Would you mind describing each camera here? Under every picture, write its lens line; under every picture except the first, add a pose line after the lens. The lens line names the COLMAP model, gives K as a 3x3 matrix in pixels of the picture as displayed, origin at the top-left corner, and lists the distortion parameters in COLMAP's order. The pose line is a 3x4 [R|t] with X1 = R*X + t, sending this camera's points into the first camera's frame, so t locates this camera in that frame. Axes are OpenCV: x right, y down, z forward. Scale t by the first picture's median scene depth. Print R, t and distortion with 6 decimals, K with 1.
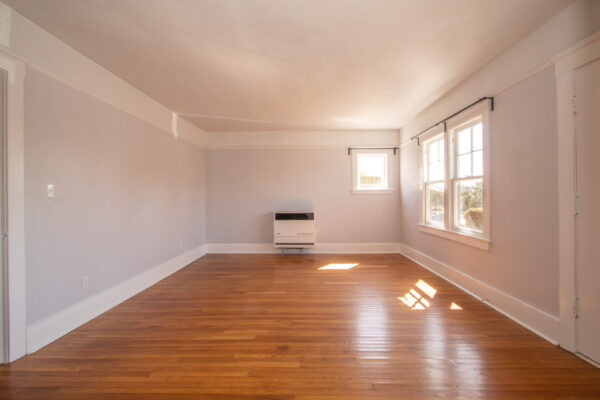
lens RADIAL K [[273.5, 0, 296.1], [0, 273.5, 194.4], [0, 0, 1]] dist [0.005311, -0.002023]
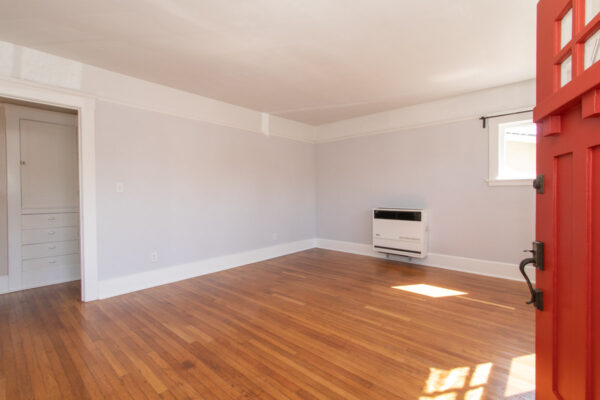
lens RADIAL K [[273.5, 0, 305.7], [0, 273.5, 194.7], [0, 0, 1]] dist [0.005311, -0.002023]
pose [[0.770971, 0.004847, -0.636852, 0.346766], [0.008427, 0.999806, 0.017810, 0.004289], [0.636814, -0.019098, 0.770781, 0.254188]]
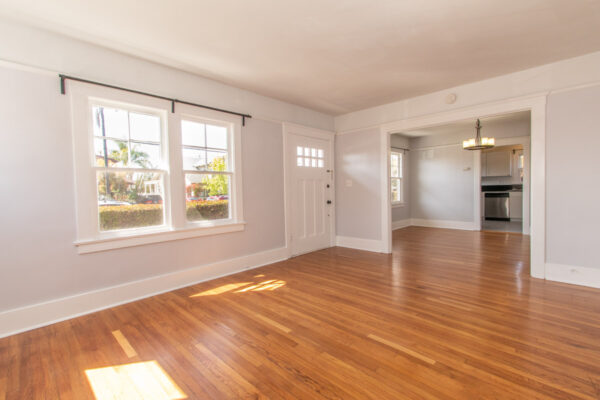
lens RADIAL K [[273.5, 0, 300.0], [0, 273.5, 197.9], [0, 0, 1]] dist [0.005311, -0.002023]
pose [[-0.734636, 0.001904, 0.678458, -0.246201], [0.030206, 0.999096, 0.029904, 0.011983], [-0.677788, 0.042463, -0.734030, 1.088794]]
